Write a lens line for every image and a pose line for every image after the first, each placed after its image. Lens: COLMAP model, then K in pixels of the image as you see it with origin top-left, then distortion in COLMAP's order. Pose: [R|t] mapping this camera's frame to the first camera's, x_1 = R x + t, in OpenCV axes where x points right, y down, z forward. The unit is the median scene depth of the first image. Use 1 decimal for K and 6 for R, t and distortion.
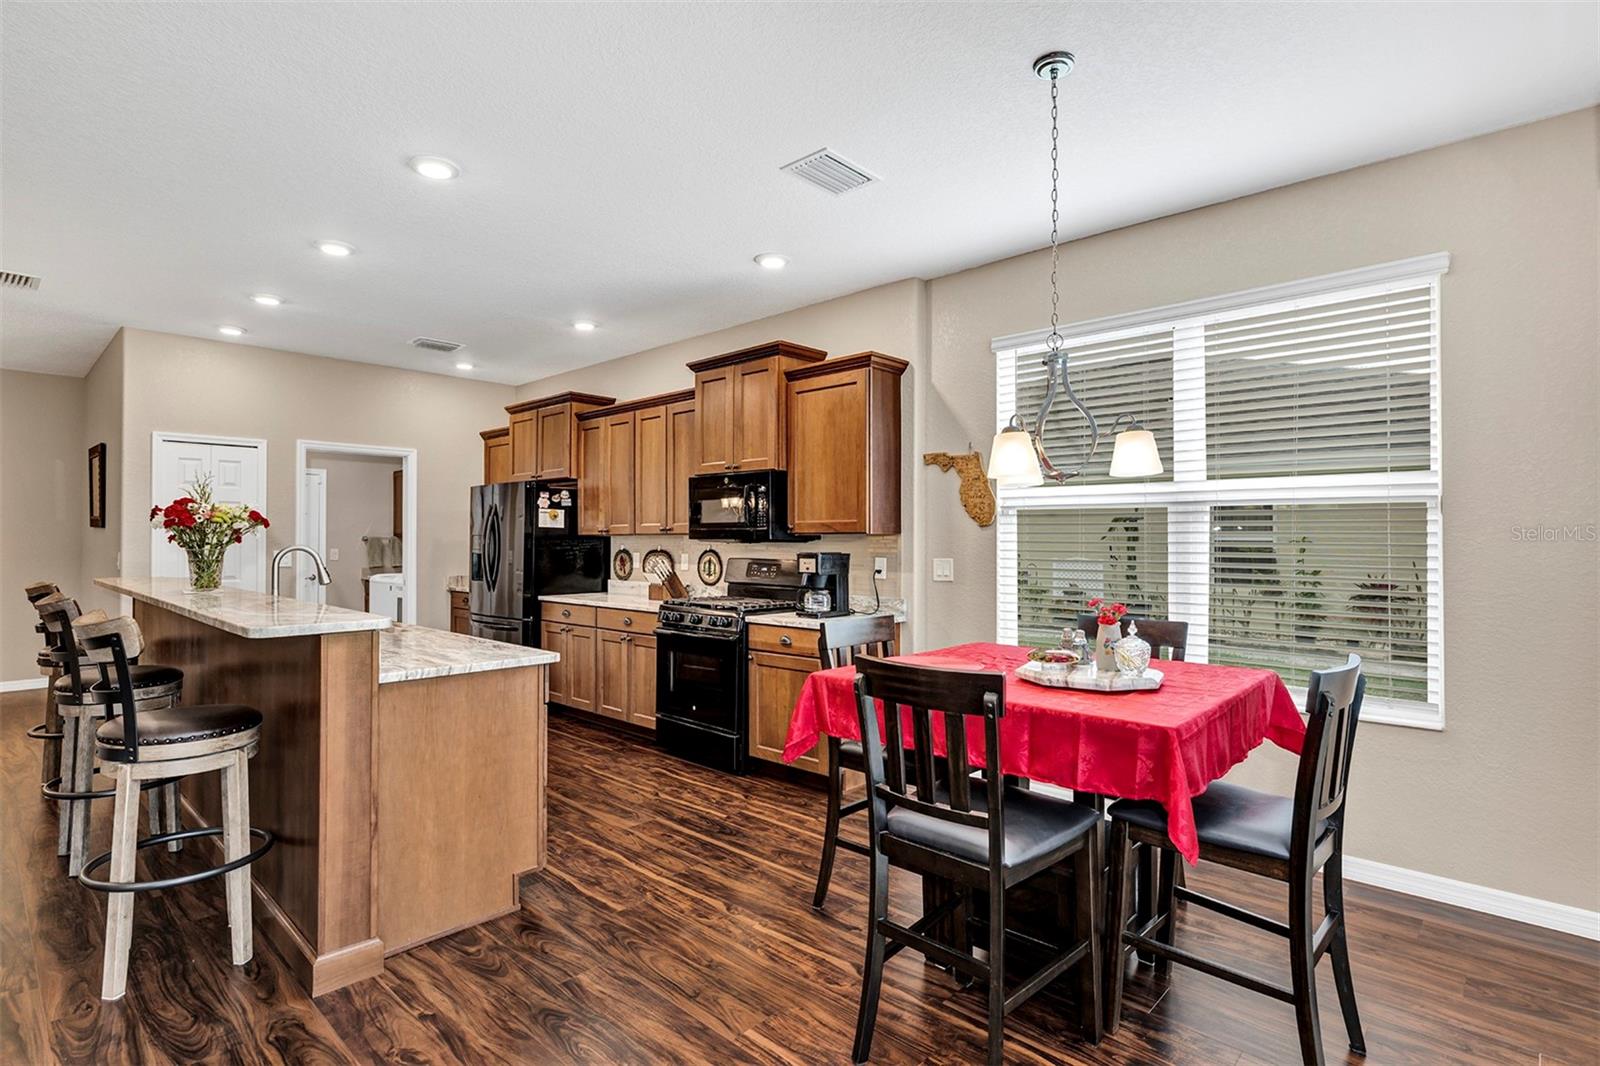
lens RADIAL K [[787.5, 0, 781.1], [0, 787.5, 538.1], [0, 0, 1]] dist [-0.004827, -0.001062]
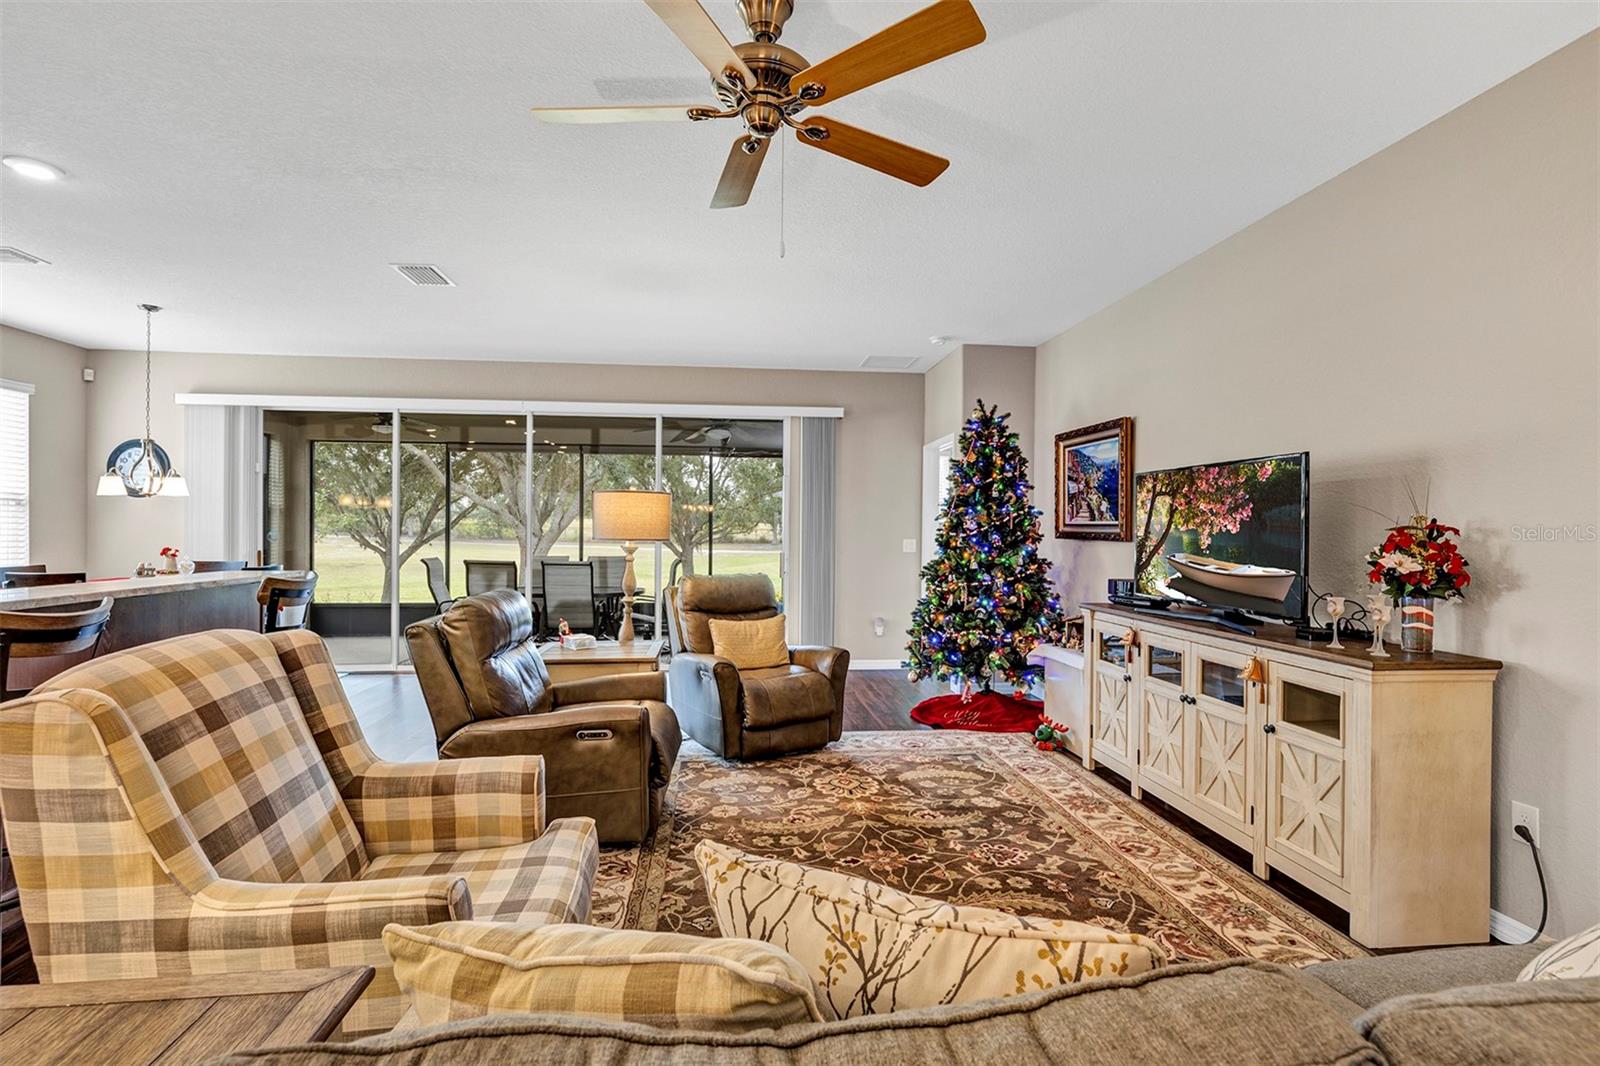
lens RADIAL K [[742.5, 0, 792.9], [0, 742.5, 528.9], [0, 0, 1]] dist [-0.001863, 0.001105]
pose [[-0.759803, -0.010084, 0.650076, -1.126099], [-0.011368, 0.999933, 0.002224, -0.002584], [-0.650054, -0.005700, -0.759866, 0.657428]]
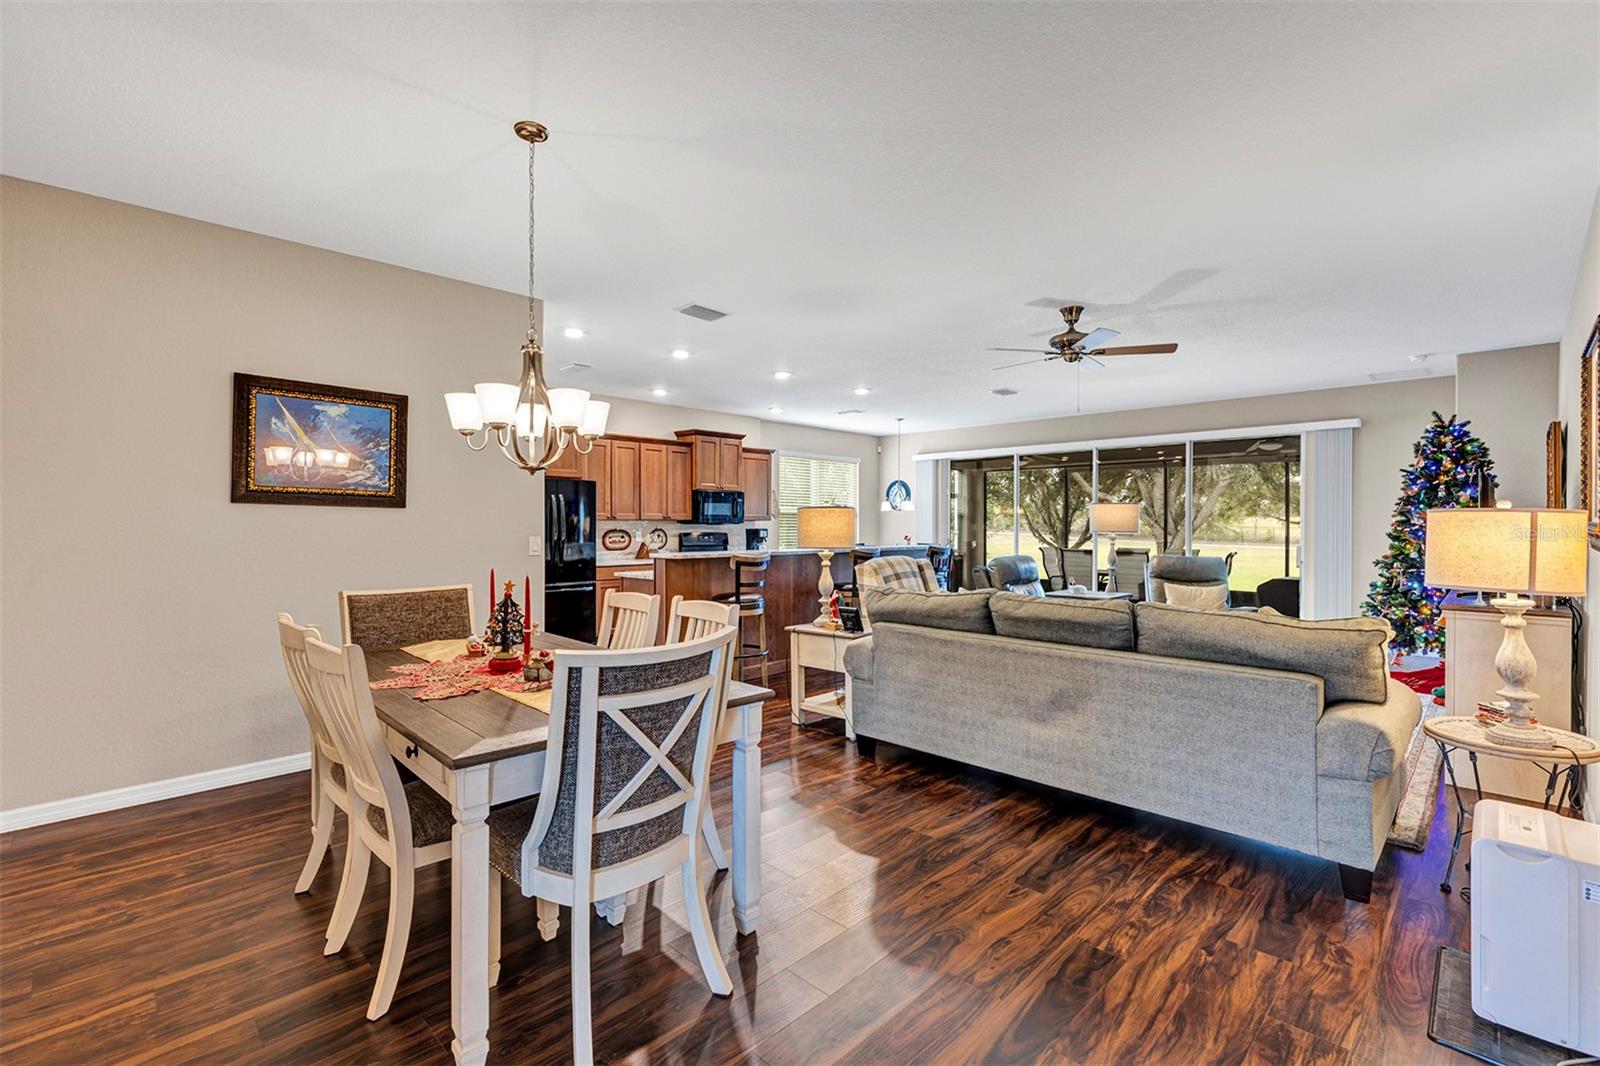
lens RADIAL K [[728.9, 0, 792.6], [0, 728.9, 541.2], [0, 0, 1]] dist [0.007158, -0.000272]
pose [[0.023401, -0.026059, 0.999386, -1.843109], [-0.004485, 0.999647, 0.026171, -0.001283], [-0.999716, -0.005095, 0.023276, 0.711454]]
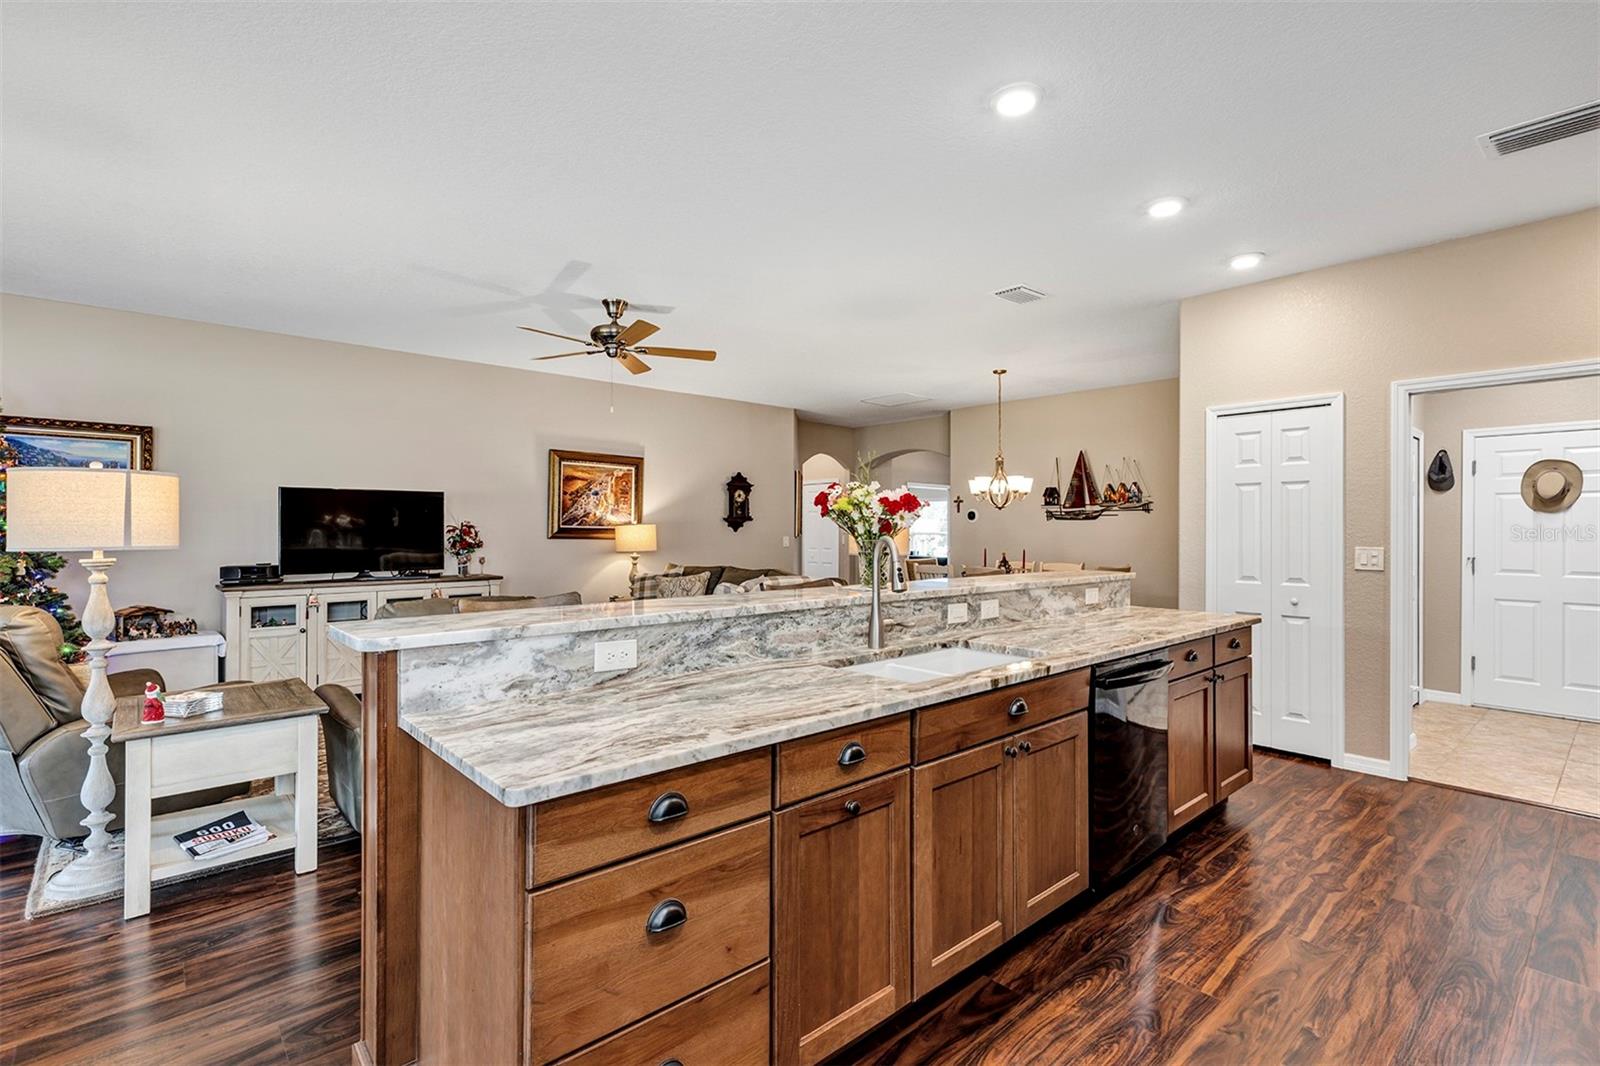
lens RADIAL K [[728.9, 0, 799.6], [0, 728.9, 528.3], [0, 0, 1]] dist [0.007158, -0.000272]
pose [[-0.089130, -0.001415, -0.996019, 0.048953], [0.000842, 0.999999, -0.001496, -0.000539], [0.996020, -0.000972, -0.089128, 0.678789]]
